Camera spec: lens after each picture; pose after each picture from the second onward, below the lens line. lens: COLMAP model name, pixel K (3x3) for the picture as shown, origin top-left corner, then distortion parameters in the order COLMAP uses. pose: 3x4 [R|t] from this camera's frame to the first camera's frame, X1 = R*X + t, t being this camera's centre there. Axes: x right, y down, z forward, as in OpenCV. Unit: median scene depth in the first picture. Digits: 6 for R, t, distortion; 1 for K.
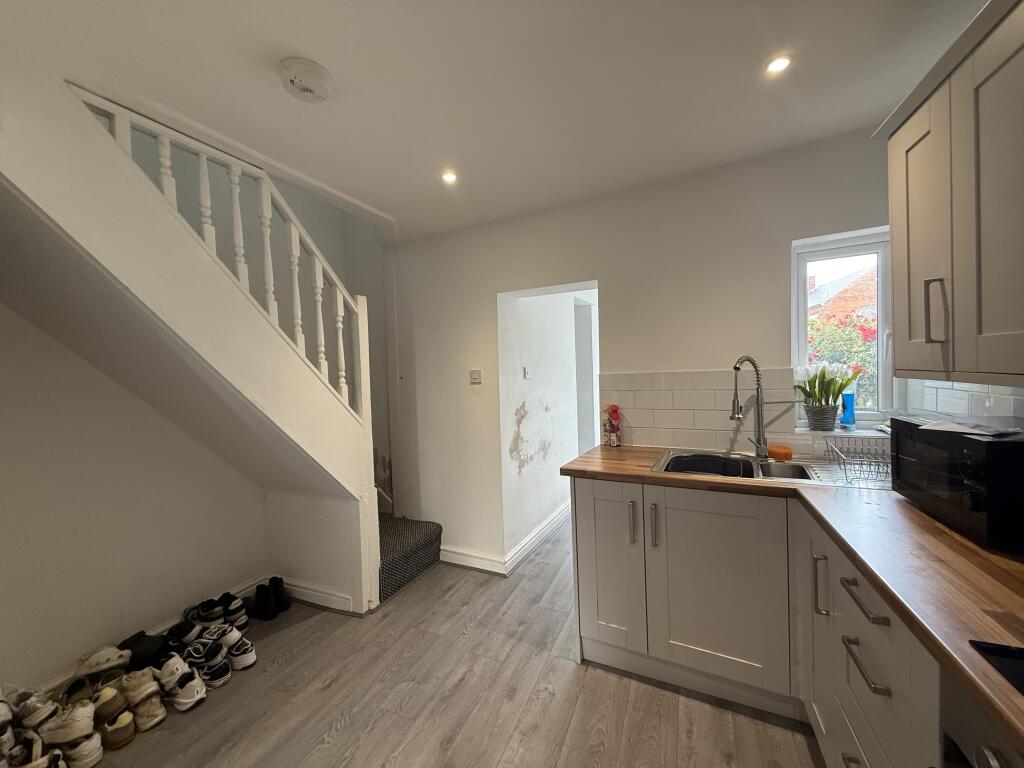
lens RADIAL K [[407.7, 0, 509.8], [0, 407.7, 383.8], [0, 0, 1]] dist [-0.000773, 0.000163]
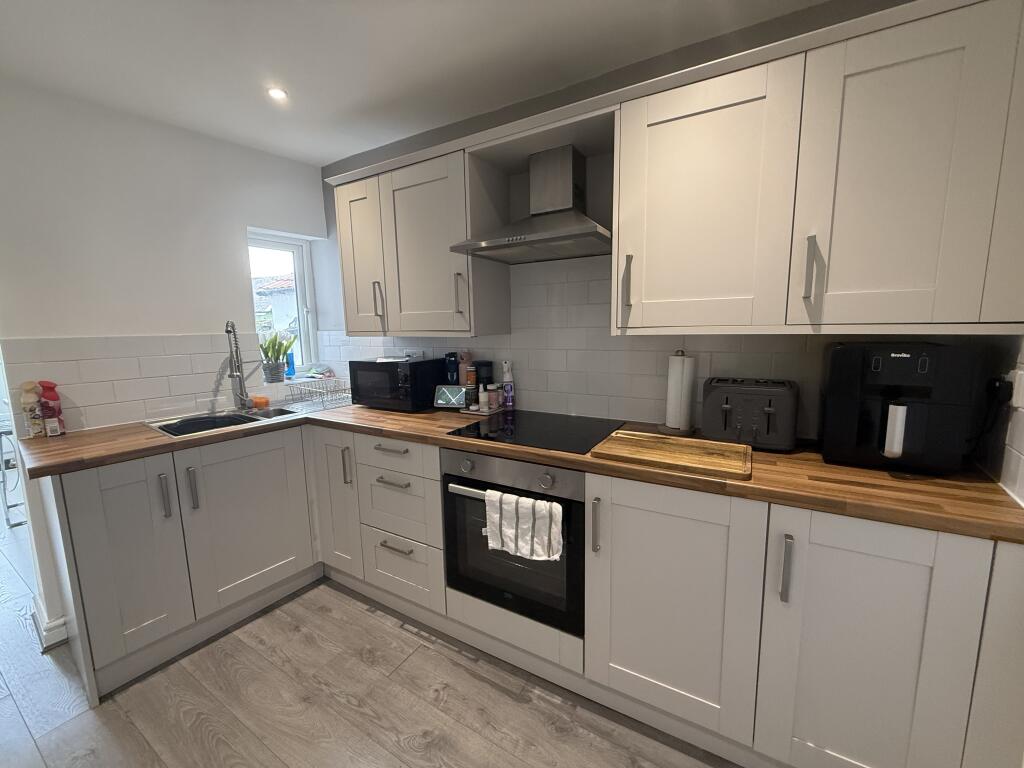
lens RADIAL K [[407.7, 0, 511.0], [0, 407.7, 383.8], [0, 0, 1]] dist [-0.000773, 0.000163]
pose [[0.135318, -0.096840, 0.986058, -0.435965], [0.050258, 0.994602, 0.090782, 0.040268], [-0.989527, 0.037272, 0.139455, 0.082042]]
